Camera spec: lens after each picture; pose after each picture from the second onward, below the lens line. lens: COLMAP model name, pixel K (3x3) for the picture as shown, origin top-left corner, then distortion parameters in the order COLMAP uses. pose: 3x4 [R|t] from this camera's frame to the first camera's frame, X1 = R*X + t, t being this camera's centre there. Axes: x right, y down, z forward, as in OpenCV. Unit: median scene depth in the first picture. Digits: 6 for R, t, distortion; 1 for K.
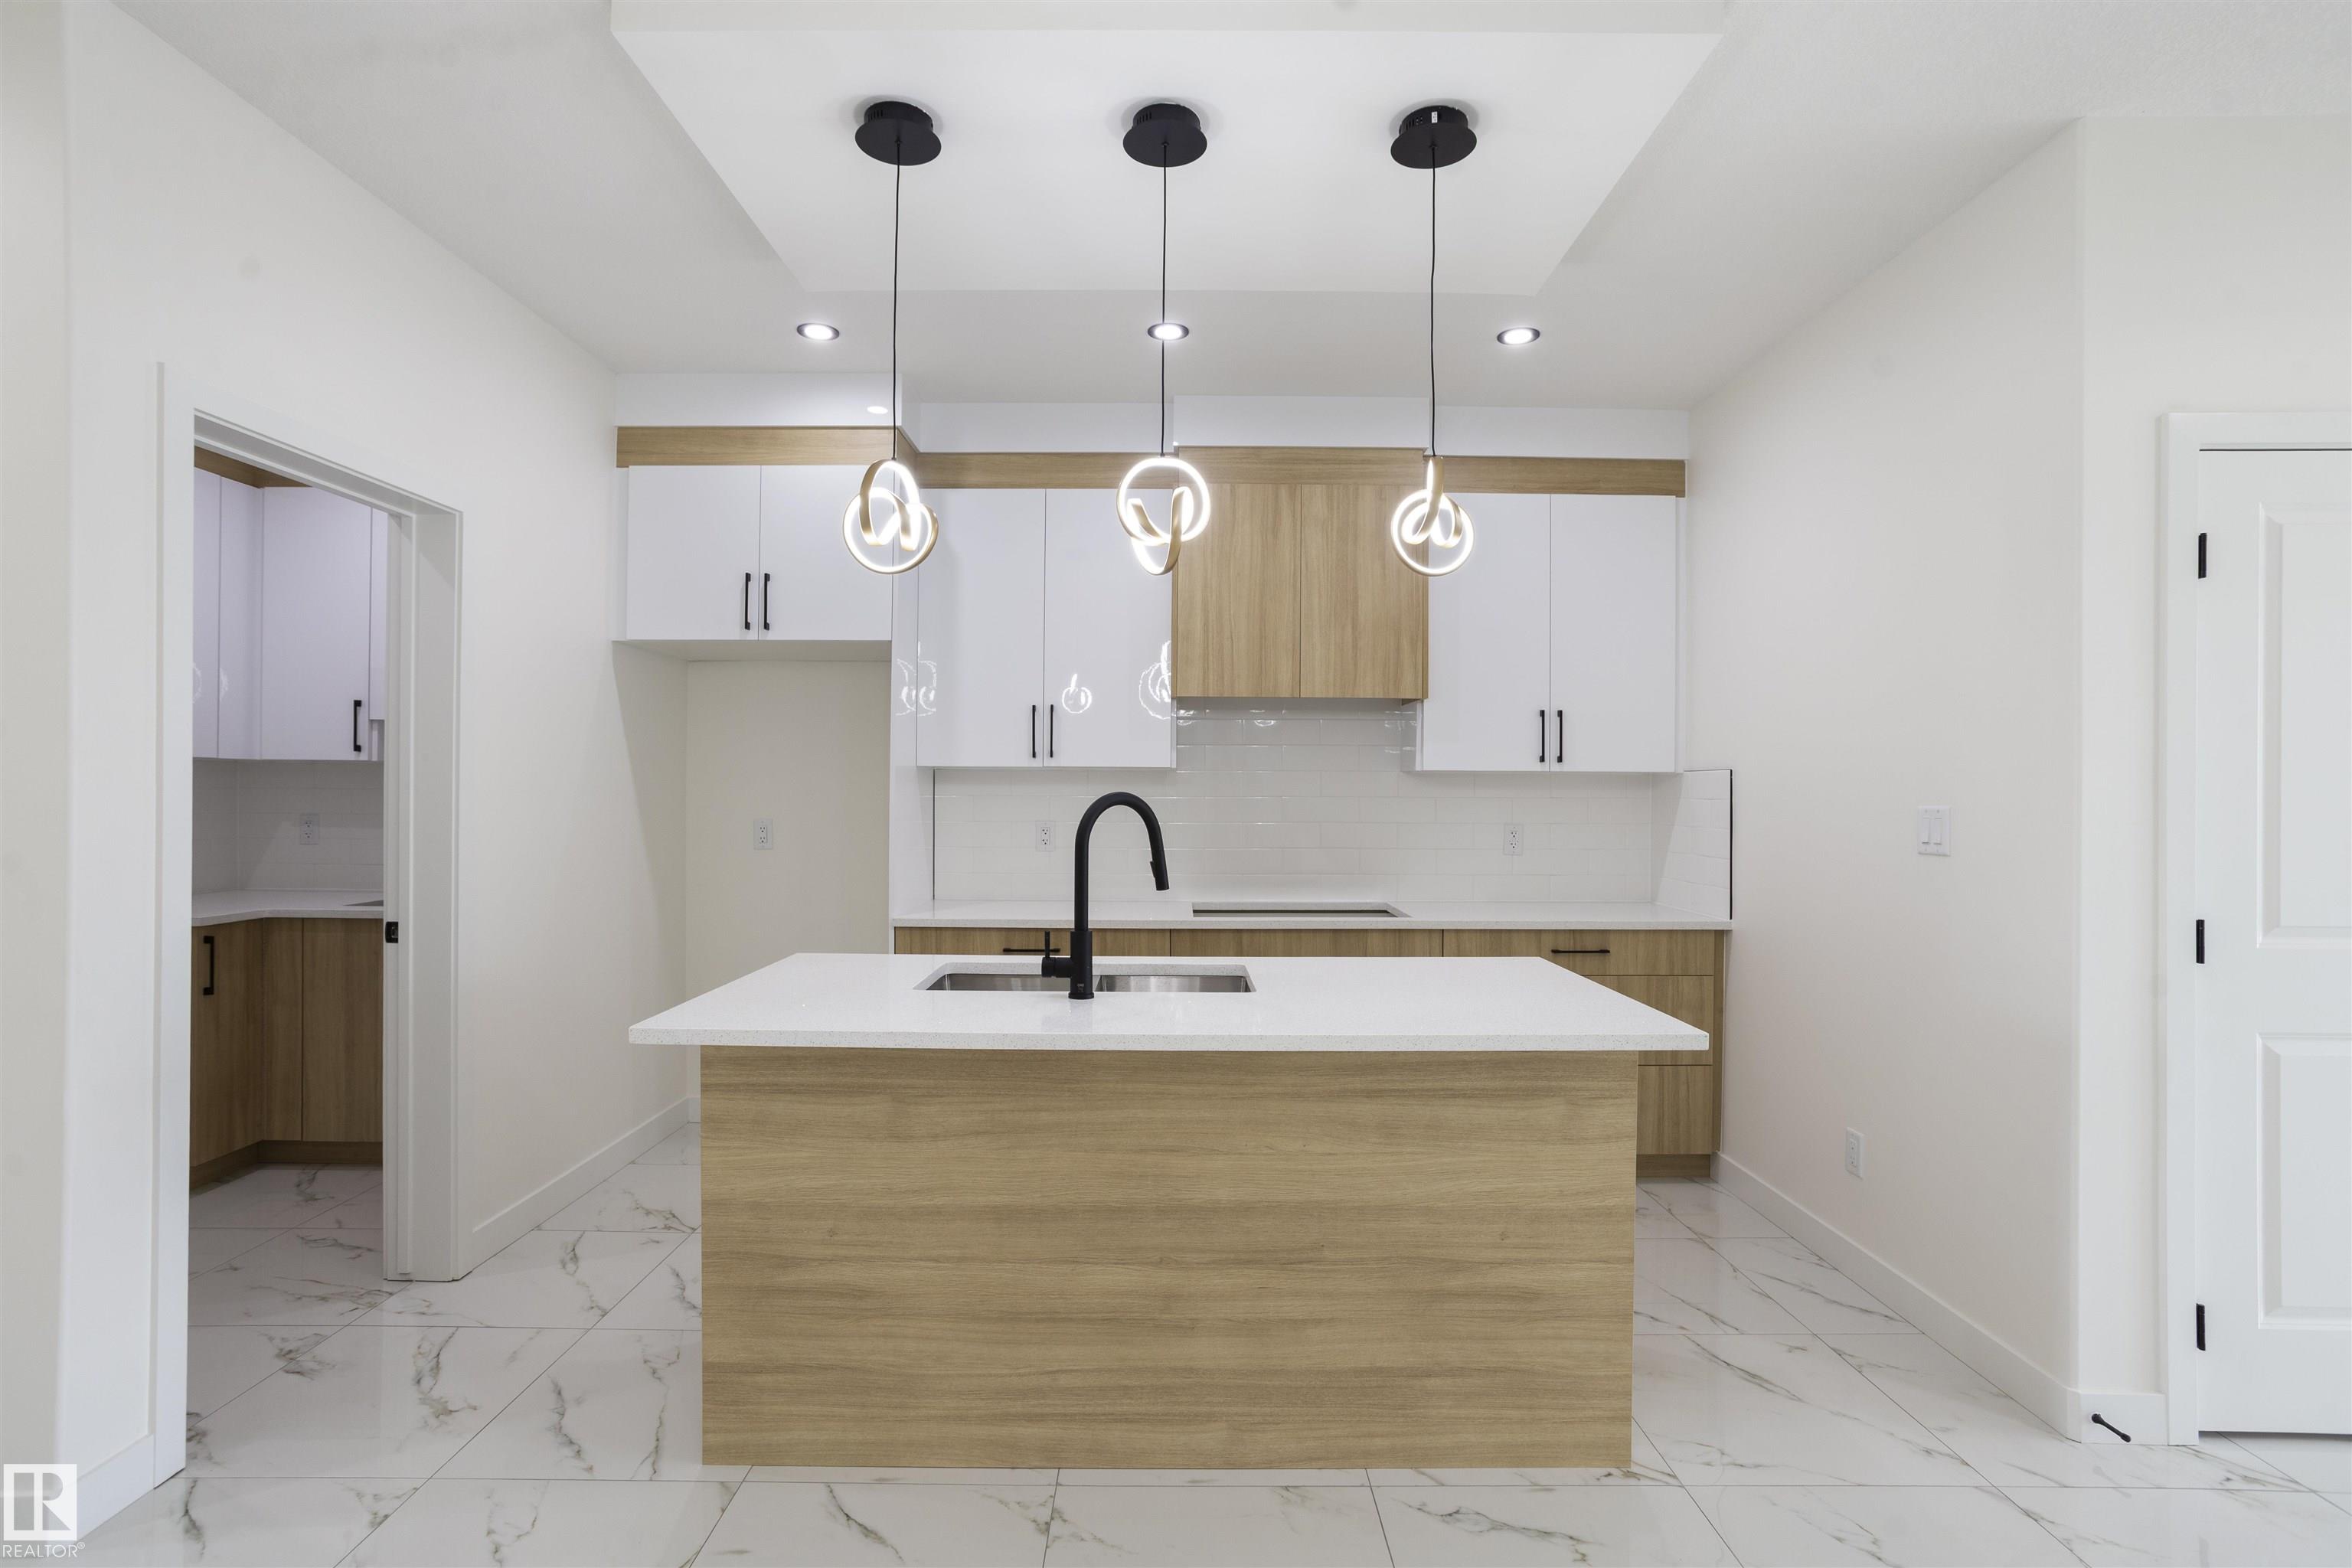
lens RADIAL K [[1141.4, 0, 1171.7], [0, 1141.4, 788.5], [0, 0, 1]] dist [-0.046872, 0.026239]
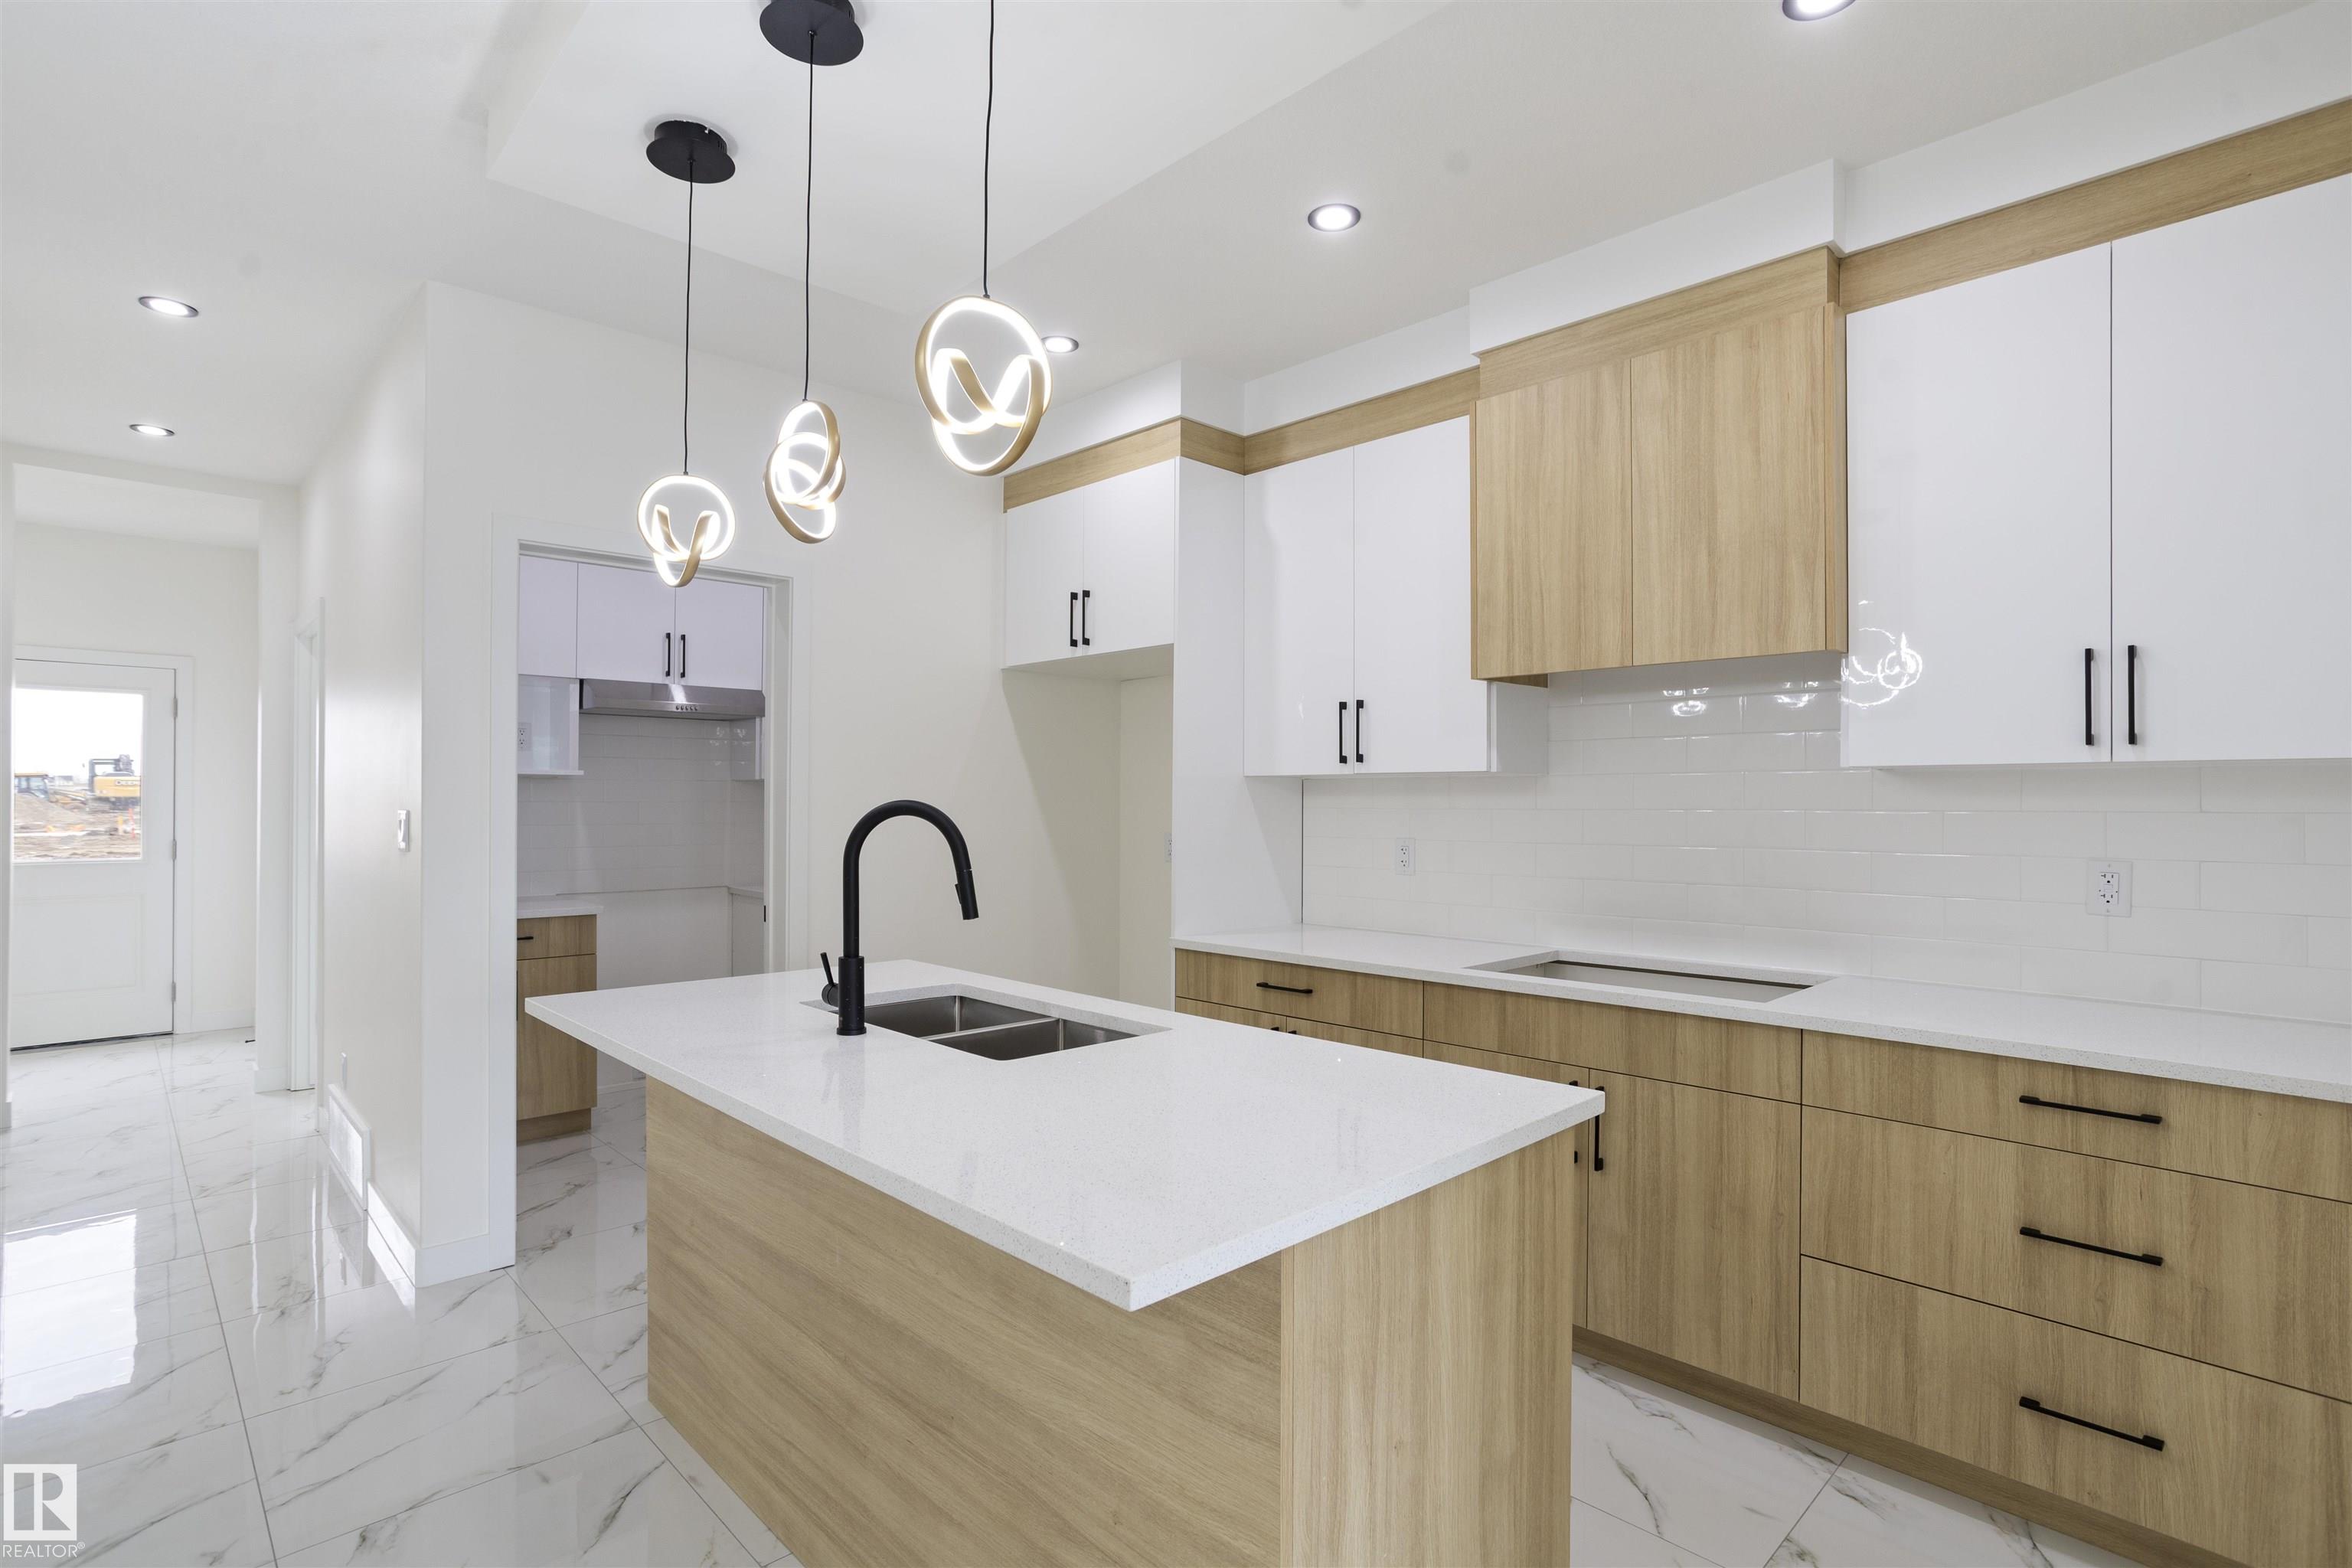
lens RADIAL K [[1141.4, 0, 1172.3], [0, 1141.4, 795.3], [0, 0, 1]] dist [-0.046872, 0.026239]
pose [[0.692277, -0.007577, -0.721592, 0.490312], [0.001465, 0.999958, -0.009095, 0.005105], [0.721630, 0.005239, 0.692259, 0.384683]]
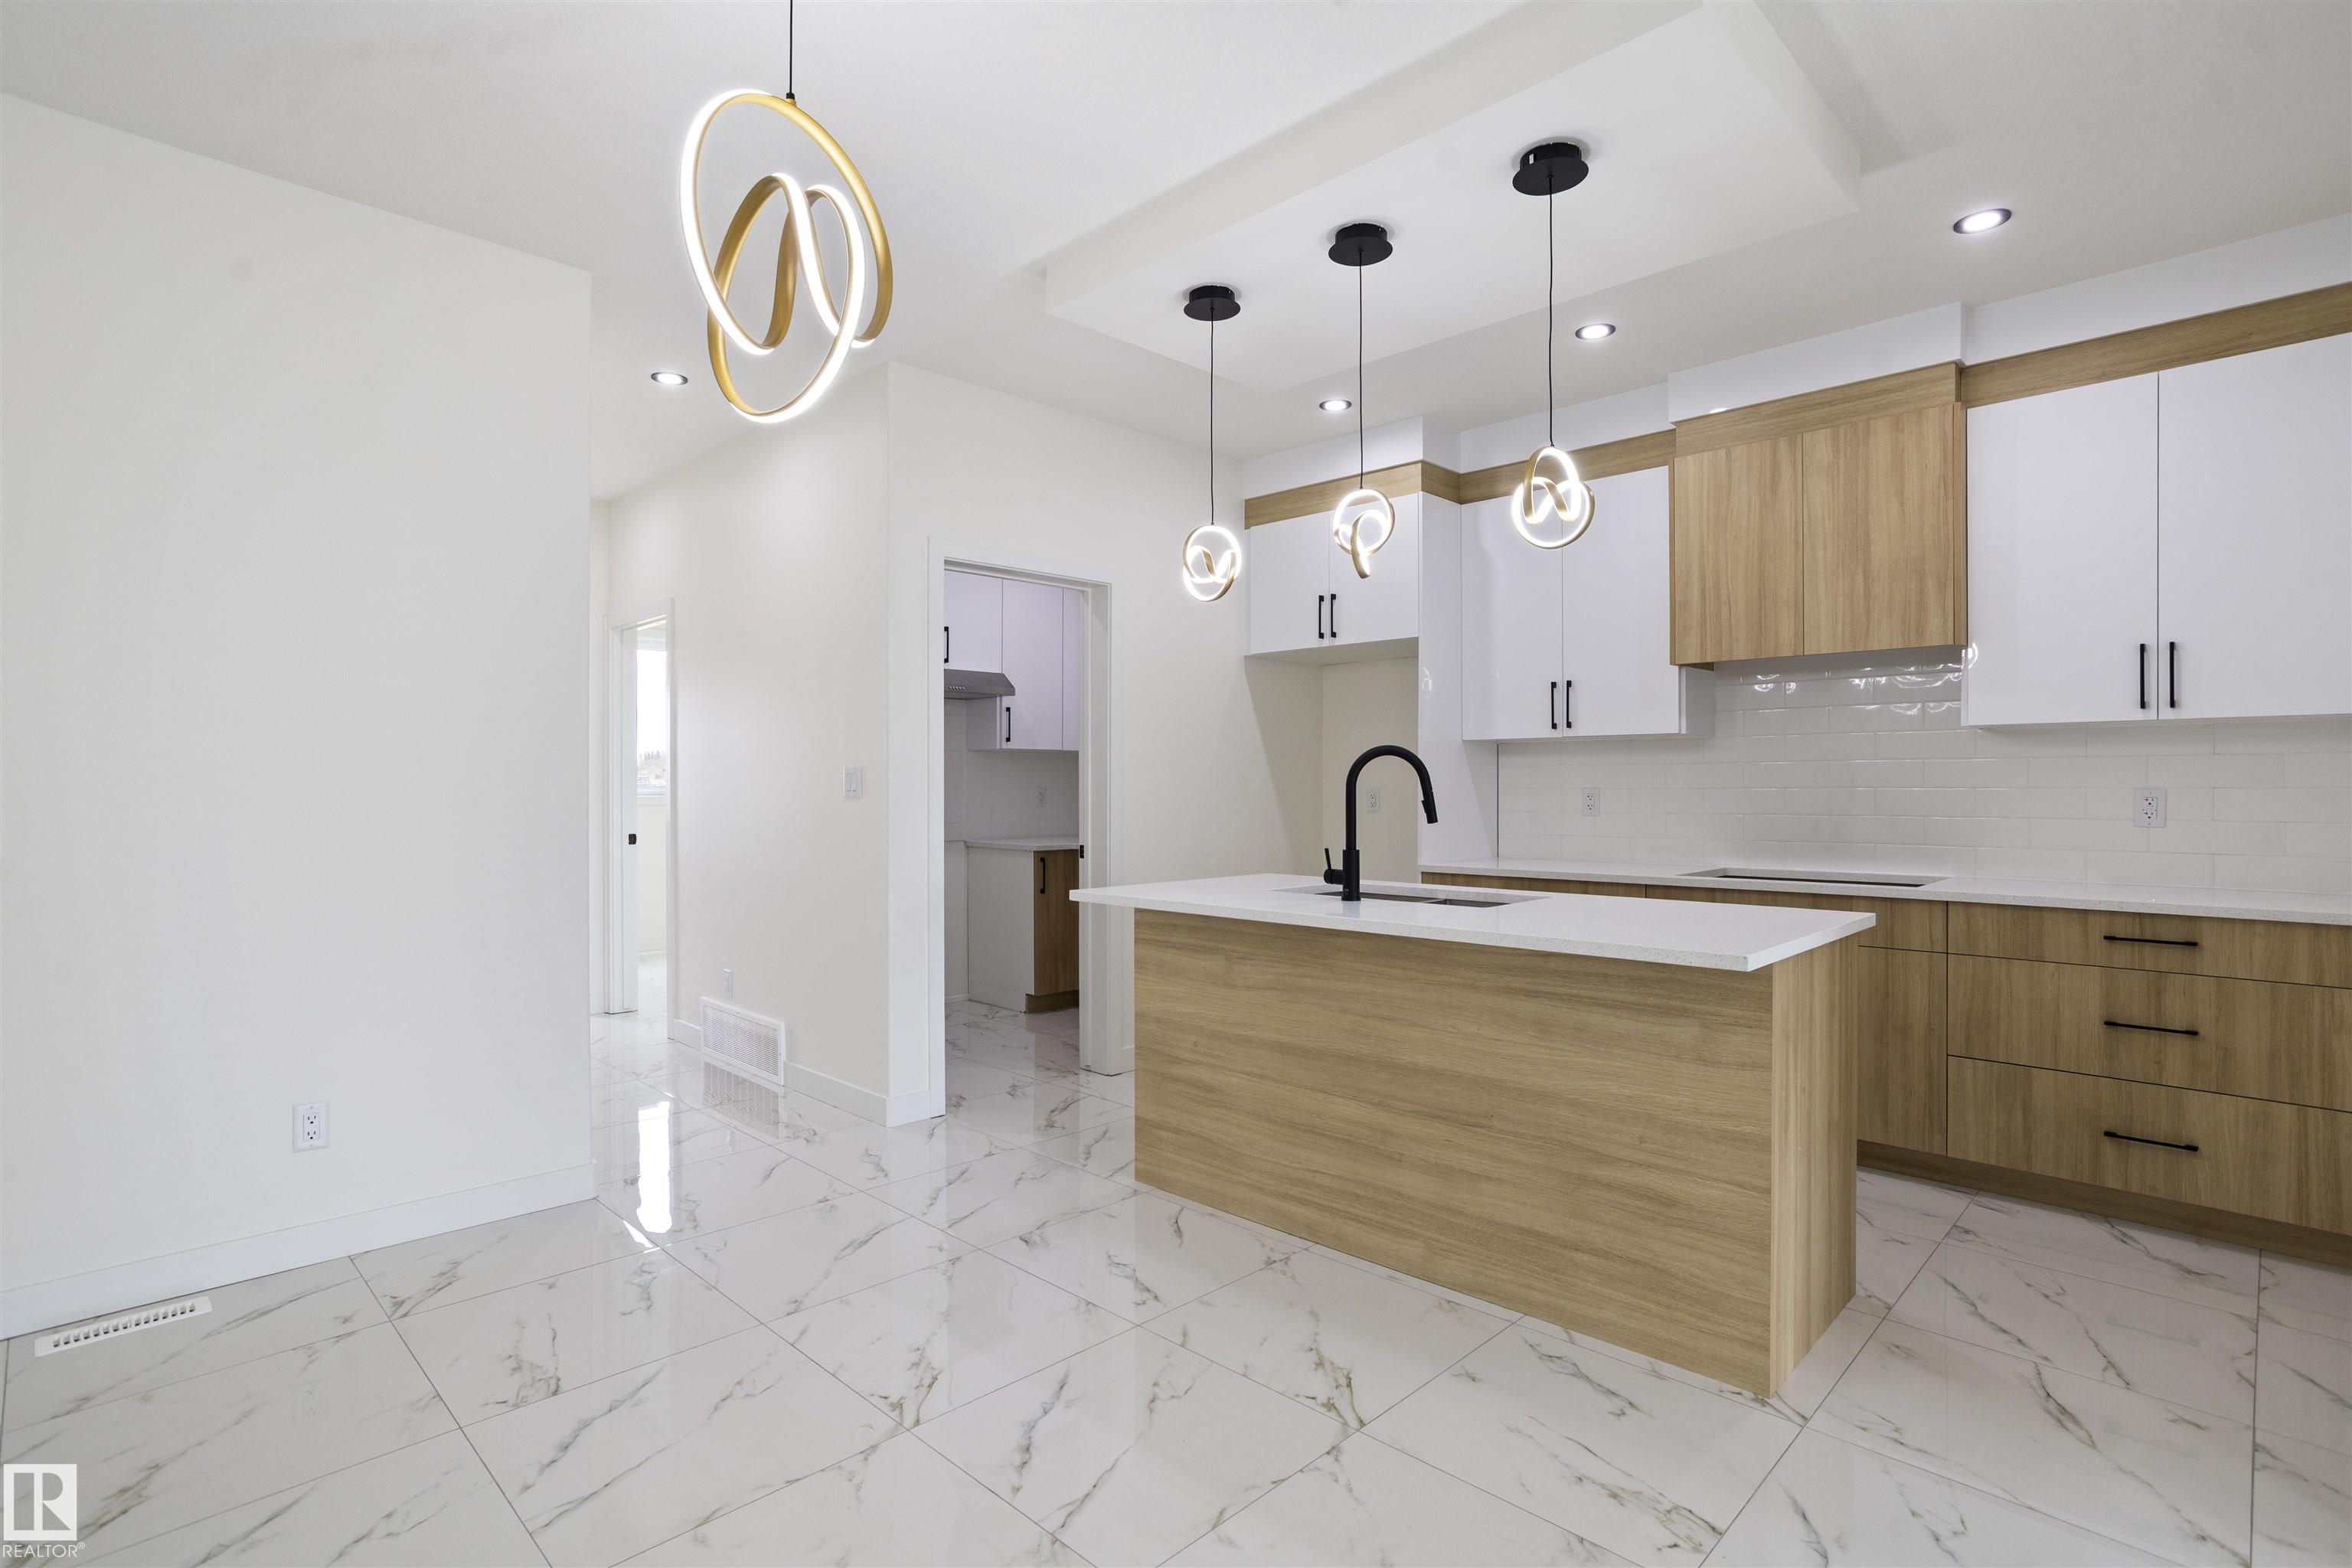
lens RADIAL K [[1141.4, 0, 1165.2], [0, 1141.4, 787.4], [0, 0, 1]] dist [-0.046872, 0.026239]
pose [[0.705807, -0.006189, -0.708377, 0.478849], [0.006099, 0.999978, -0.002660, 0.036396], [0.708378, -0.002443, 0.705829, -0.060135]]
